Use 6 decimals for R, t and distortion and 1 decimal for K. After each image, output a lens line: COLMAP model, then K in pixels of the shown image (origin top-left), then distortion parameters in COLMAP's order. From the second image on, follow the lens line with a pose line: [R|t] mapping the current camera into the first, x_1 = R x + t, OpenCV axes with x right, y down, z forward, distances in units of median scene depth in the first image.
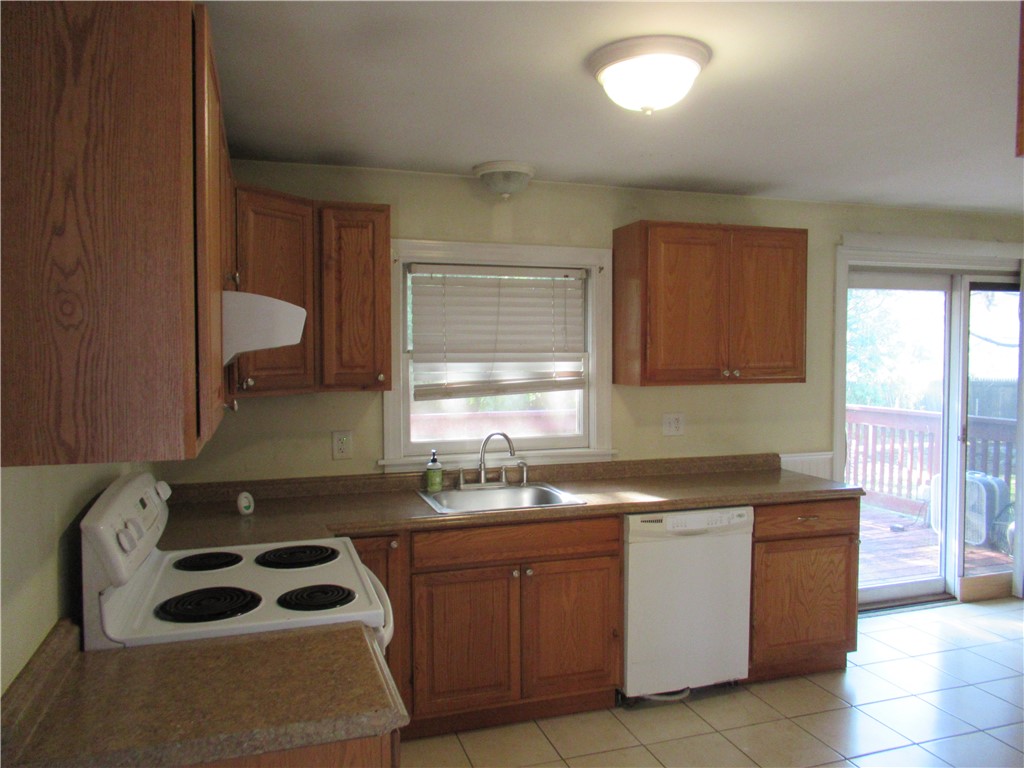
lens RADIAL K [[775.3, 0, 512.0], [0, 775.3, 384.0], [0, 0, 1]] dist [-0.003816, -0.003448]
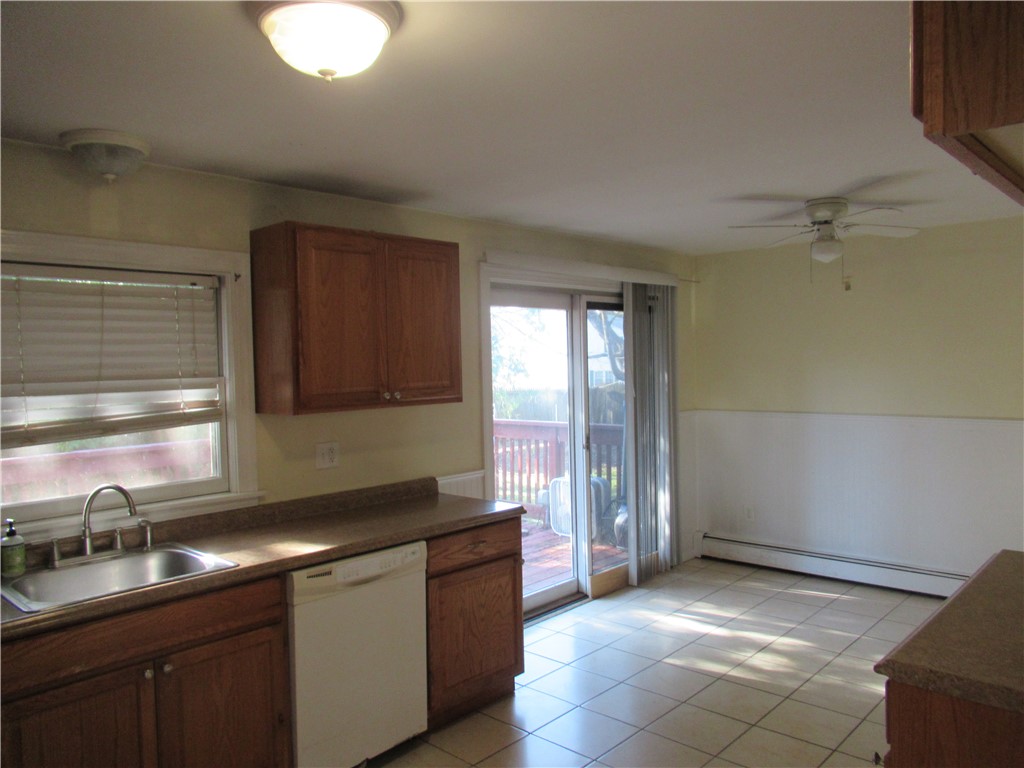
lens RADIAL K [[775.3, 0, 512.0], [0, 775.3, 384.0], [0, 0, 1]] dist [-0.003816, -0.003448]
pose [[0.877526, -0.031008, 0.478526, -0.029459], [0.041300, 0.999086, -0.010995, -0.011562], [-0.477748, 0.029411, 0.878005, 0.131548]]
